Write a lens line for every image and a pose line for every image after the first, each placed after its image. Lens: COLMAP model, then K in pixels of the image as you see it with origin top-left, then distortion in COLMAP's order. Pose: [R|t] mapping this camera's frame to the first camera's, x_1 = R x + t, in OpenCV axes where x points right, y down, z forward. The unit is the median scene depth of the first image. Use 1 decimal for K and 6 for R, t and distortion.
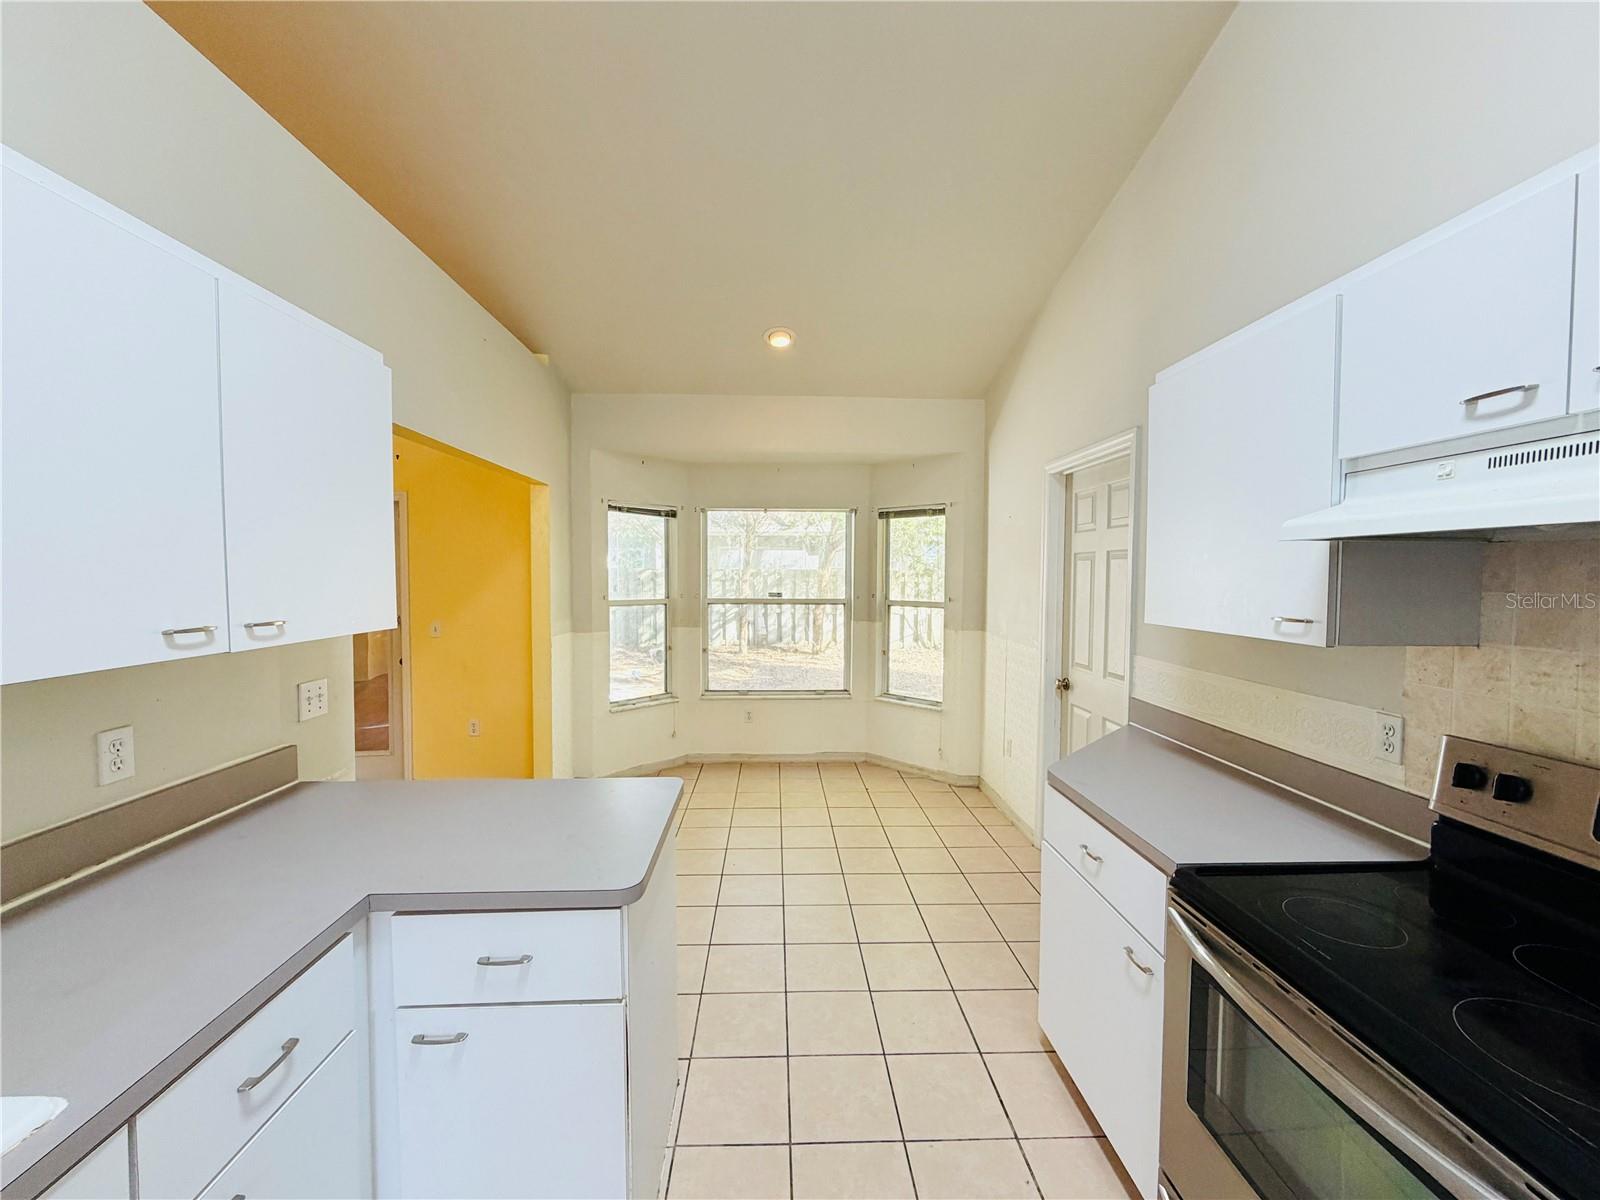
lens RADIAL K [[639.9, 0, 794.8], [0, 639.9, 599.9], [0, 0, 1]] dist [0.000879, 0.000294]
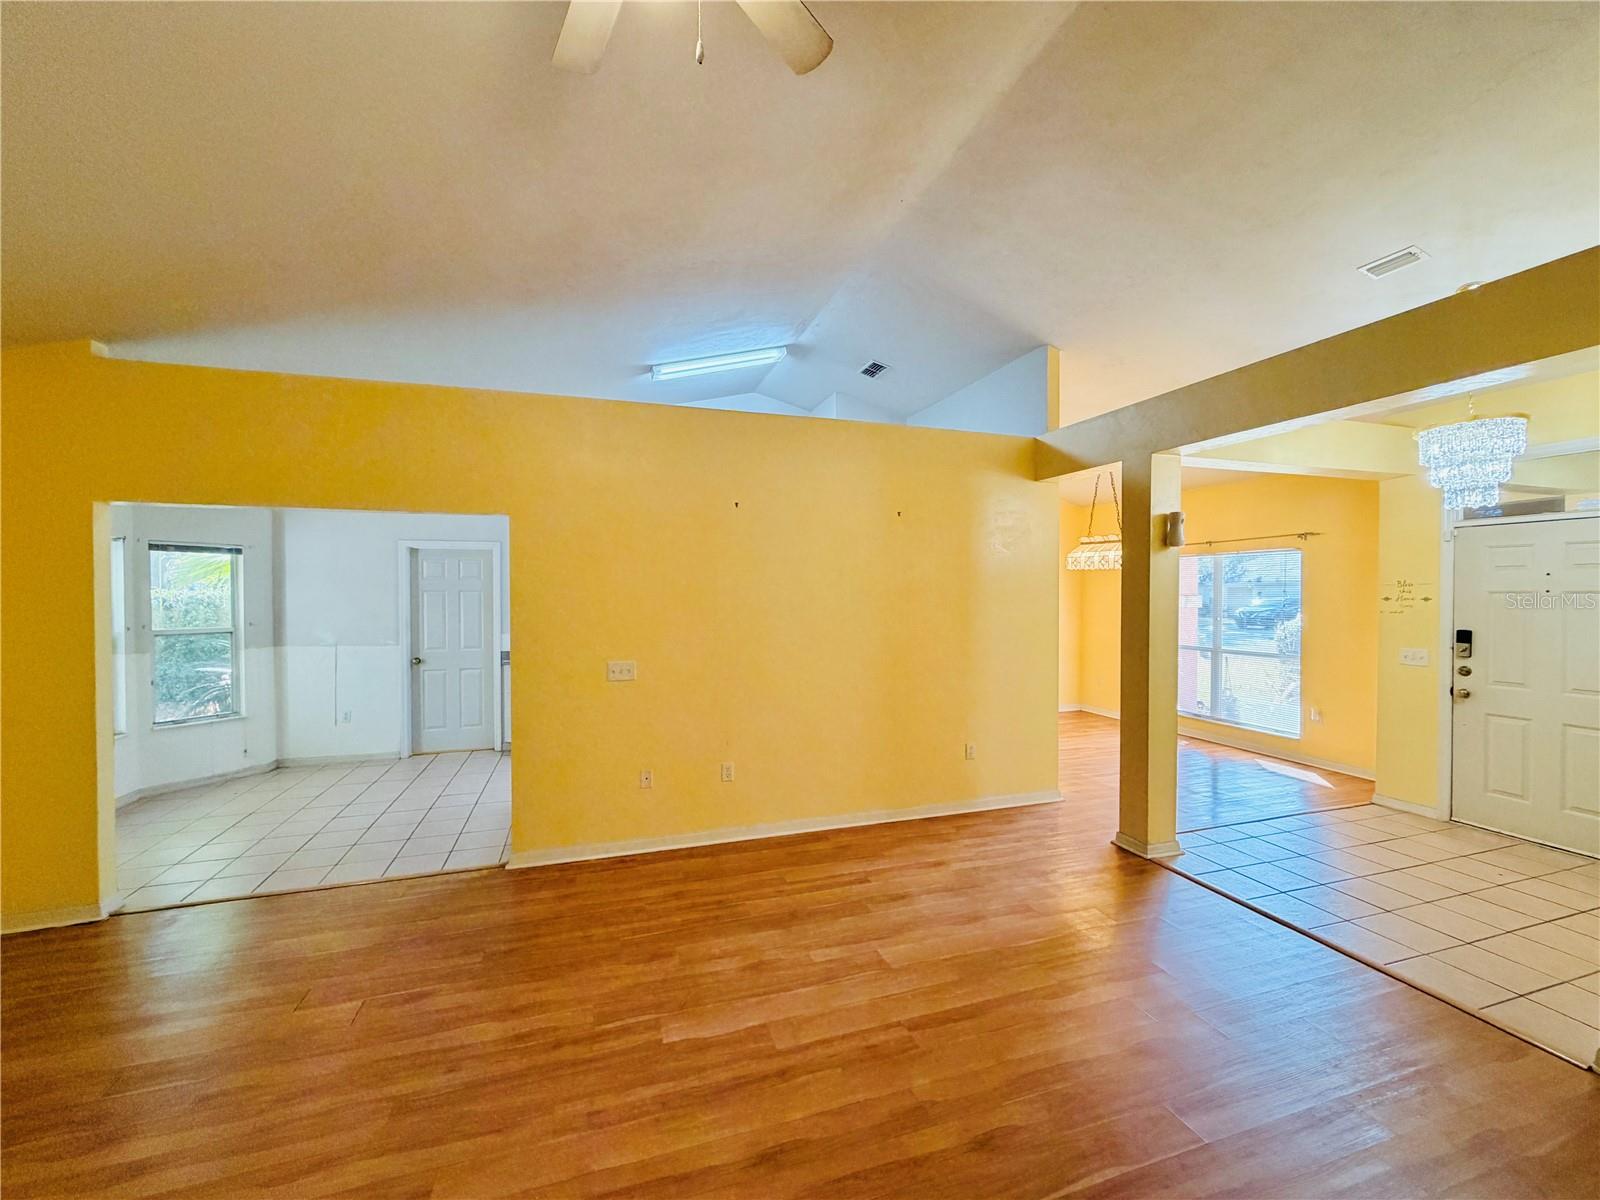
lens RADIAL K [[639.9, 0, 794.8], [0, 639.9, 599.9], [0, 0, 1]] dist [0.000879, 0.000294]
pose [[-0.279683, -0.016247, 0.959955, -1.141535], [0.040733, 0.998756, 0.028772, -0.037181], [-0.959228, 0.047149, -0.278674, 0.314819]]
